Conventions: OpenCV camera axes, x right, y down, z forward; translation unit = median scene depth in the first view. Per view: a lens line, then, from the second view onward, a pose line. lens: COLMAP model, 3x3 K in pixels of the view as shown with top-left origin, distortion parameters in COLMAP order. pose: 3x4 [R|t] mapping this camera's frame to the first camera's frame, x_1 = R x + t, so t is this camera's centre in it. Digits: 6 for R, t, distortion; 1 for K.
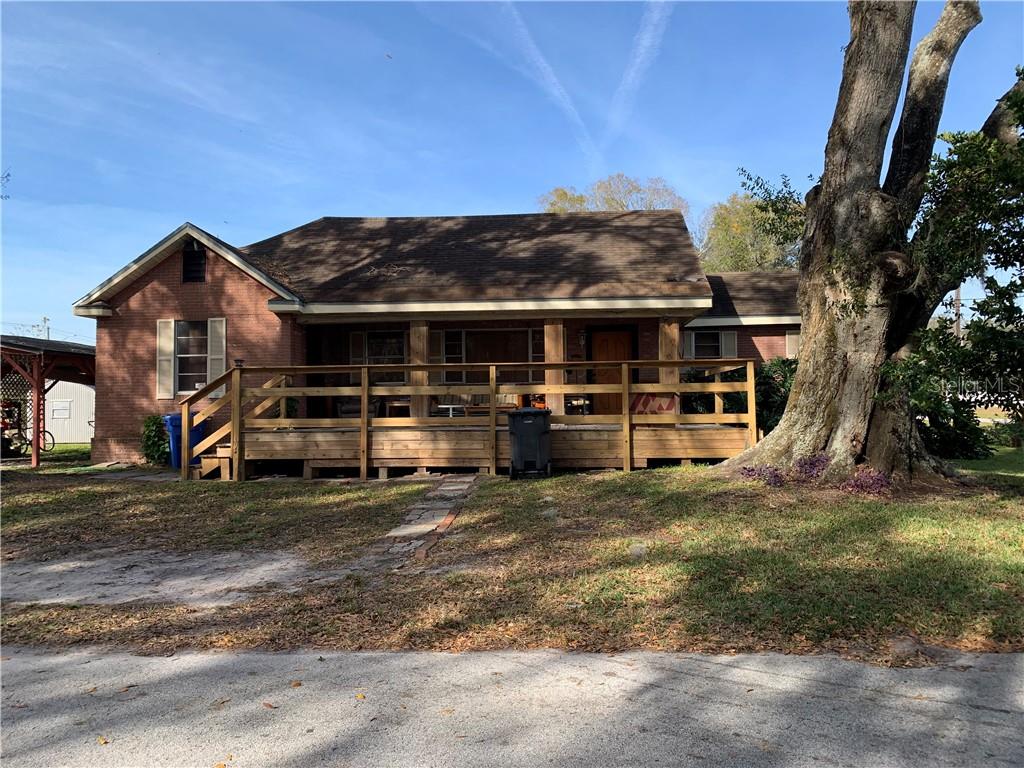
lens RADIAL K [[790.8, 0, 512.0], [0, 790.8, 390.8], [0, 0, 1]] dist [-0.001255, -0.003233]
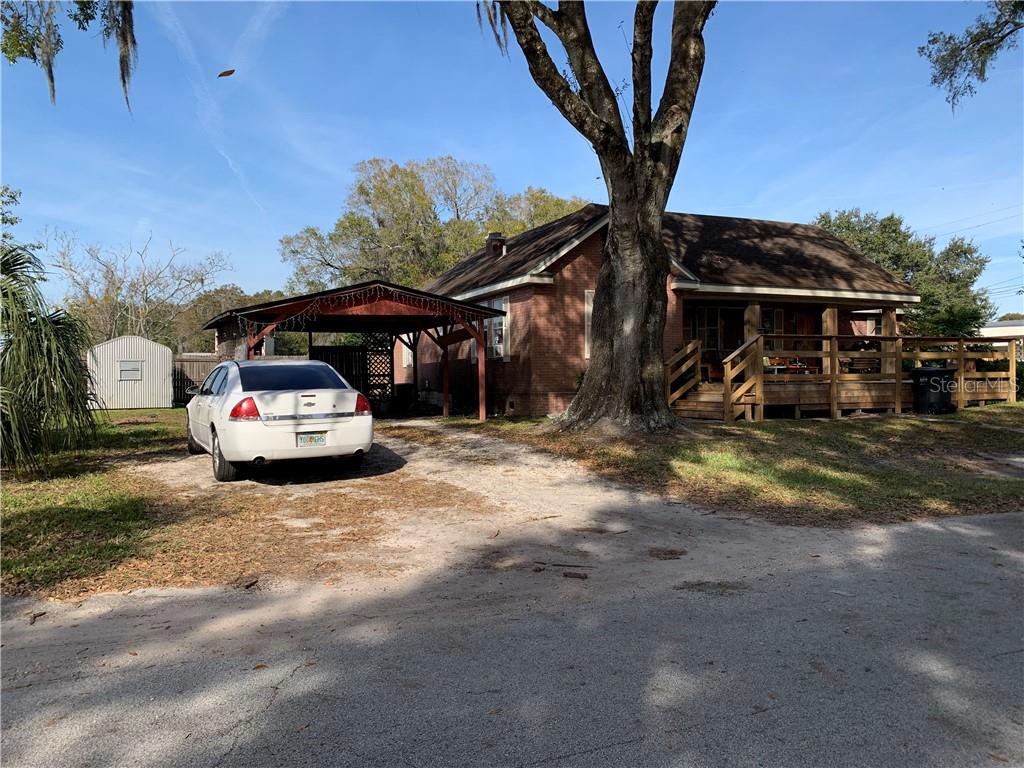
lens RADIAL K [[790.8, 0, 509.8], [0, 790.8, 377.1], [0, 0, 1]] dist [-0.001255, -0.003233]
pose [[0.892142, 0.002201, 0.451750, -1.076847], [-0.014626, 0.999605, 0.024015, 0.012251], [-0.451519, -0.028032, 0.891821, 0.014855]]
